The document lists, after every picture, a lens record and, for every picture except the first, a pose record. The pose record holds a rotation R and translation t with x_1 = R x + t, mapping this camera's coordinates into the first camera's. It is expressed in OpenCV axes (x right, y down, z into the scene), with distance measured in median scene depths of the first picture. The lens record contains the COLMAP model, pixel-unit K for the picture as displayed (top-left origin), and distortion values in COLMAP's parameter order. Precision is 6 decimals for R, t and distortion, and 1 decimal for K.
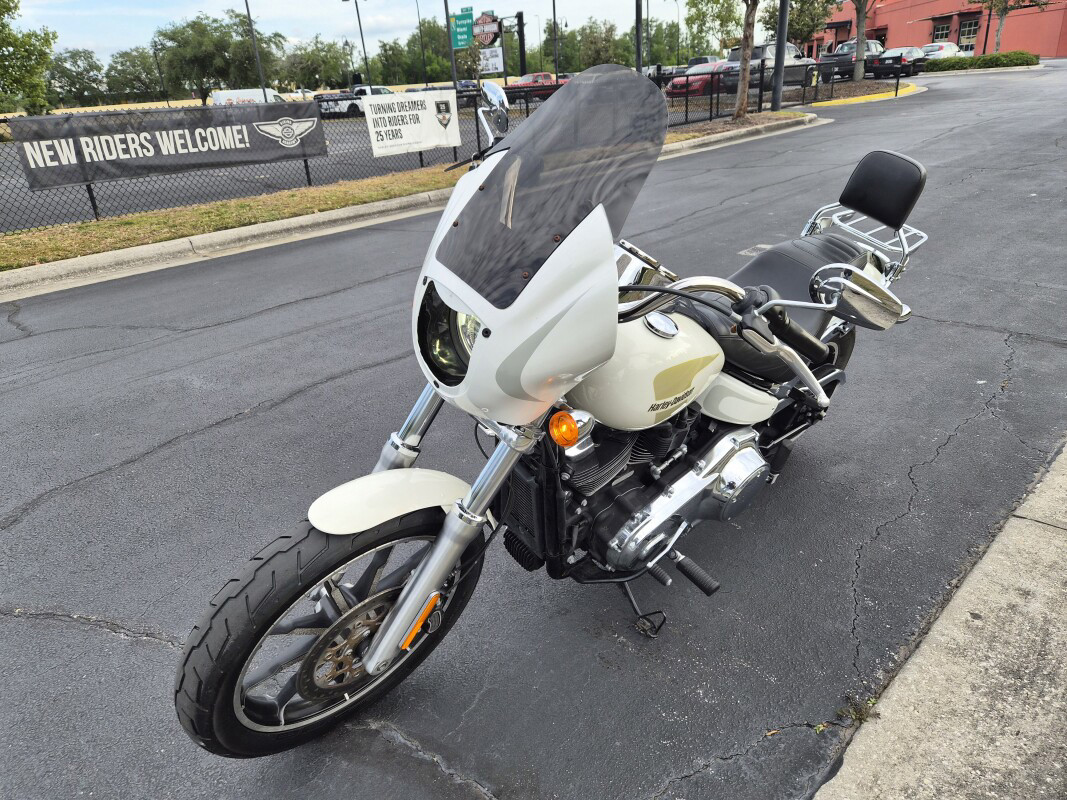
lens RADIAL K [[716.6, 0, 519.2], [0, 716.6, 415.2], [0, 0, 1]] dist [0.055376, -0.044886]
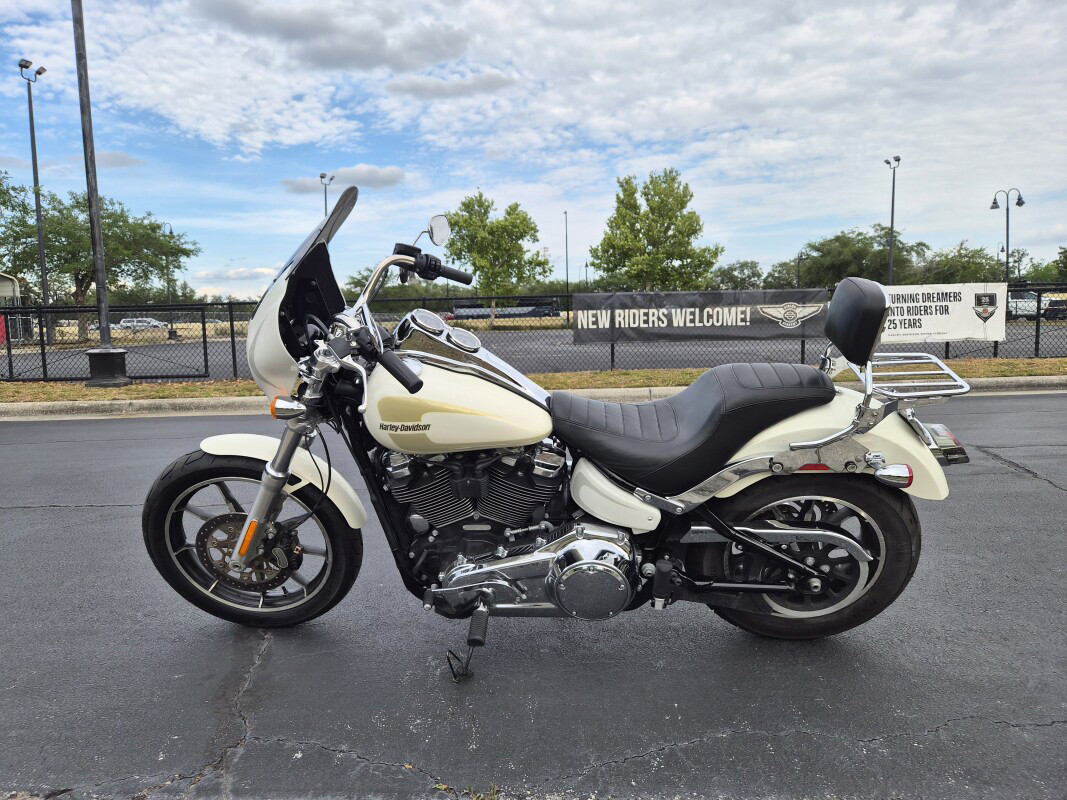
lens RADIAL K [[716.6, 0, 517.5], [0, 716.6, 402.4], [0, 0, 1]] dist [0.055376, -0.044886]
pose [[0.685041, 0.133557, -0.716158, 0.203160], [-0.321962, 0.937340, -0.133168, 0.006503], [0.653498, 0.321801, 0.685116, 0.039942]]
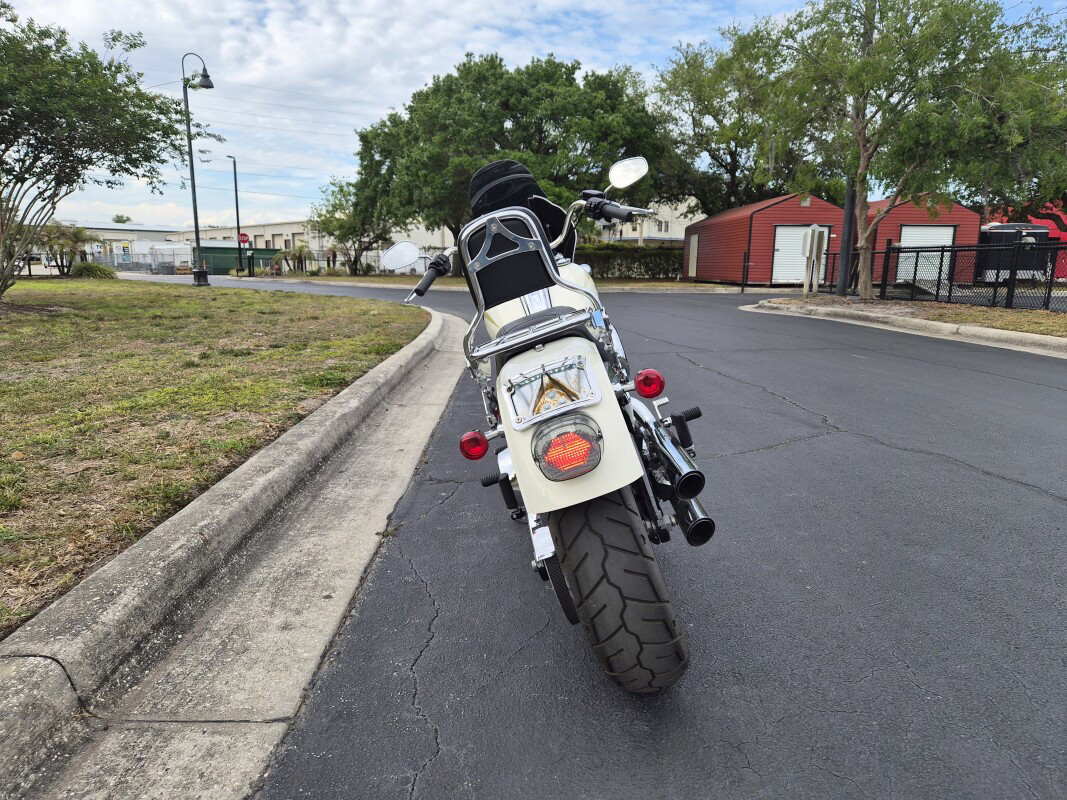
lens RADIAL K [[716.6, 0, 524.5], [0, 716.6, 399.0], [0, 0, 1]] dist [0.055376, -0.044886]
pose [[-0.692765, 0.191686, -0.695222, 0.242908], [-0.266604, 0.827660, 0.493864, -0.132955], [0.670074, 0.527480, -0.522269, 0.347999]]
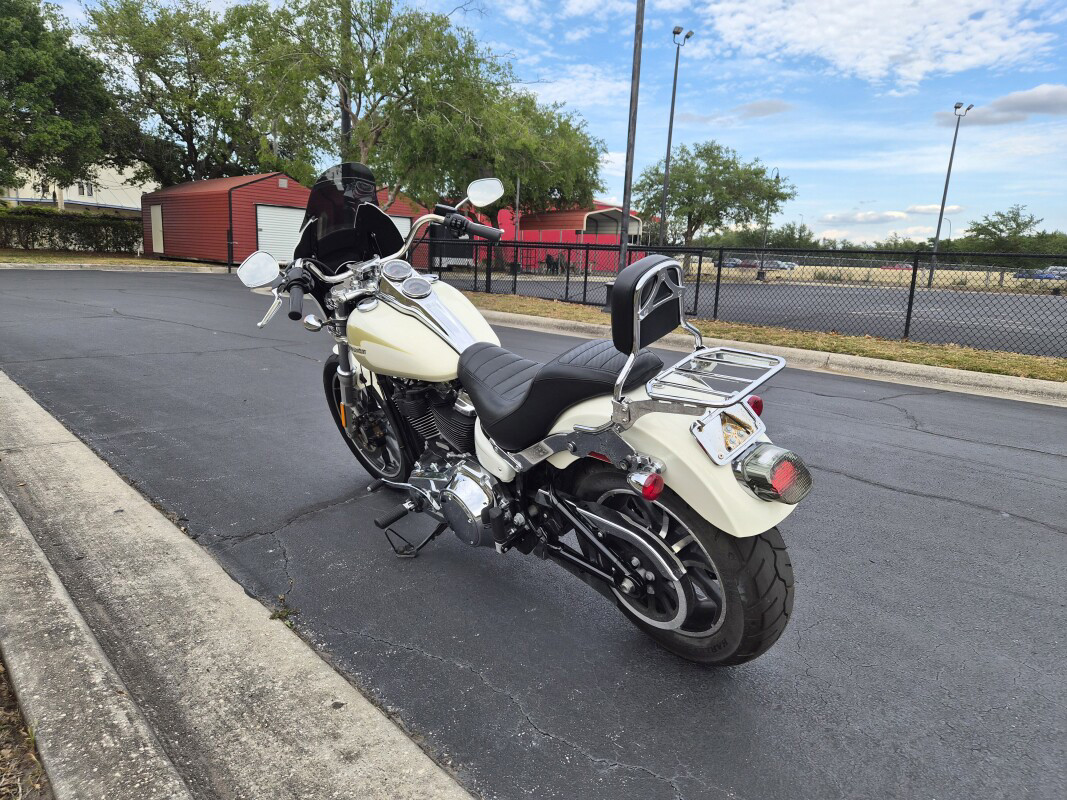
lens RADIAL K [[716.6, 0, 541.1], [0, 716.6, 391.3], [0, 0, 1]] dist [0.055376, -0.044886]
pose [[-0.022825, 0.248290, -0.968417, 0.300631], [-0.455966, 0.859469, 0.231104, -0.084636], [0.889705, 0.446840, 0.093594, 0.205348]]
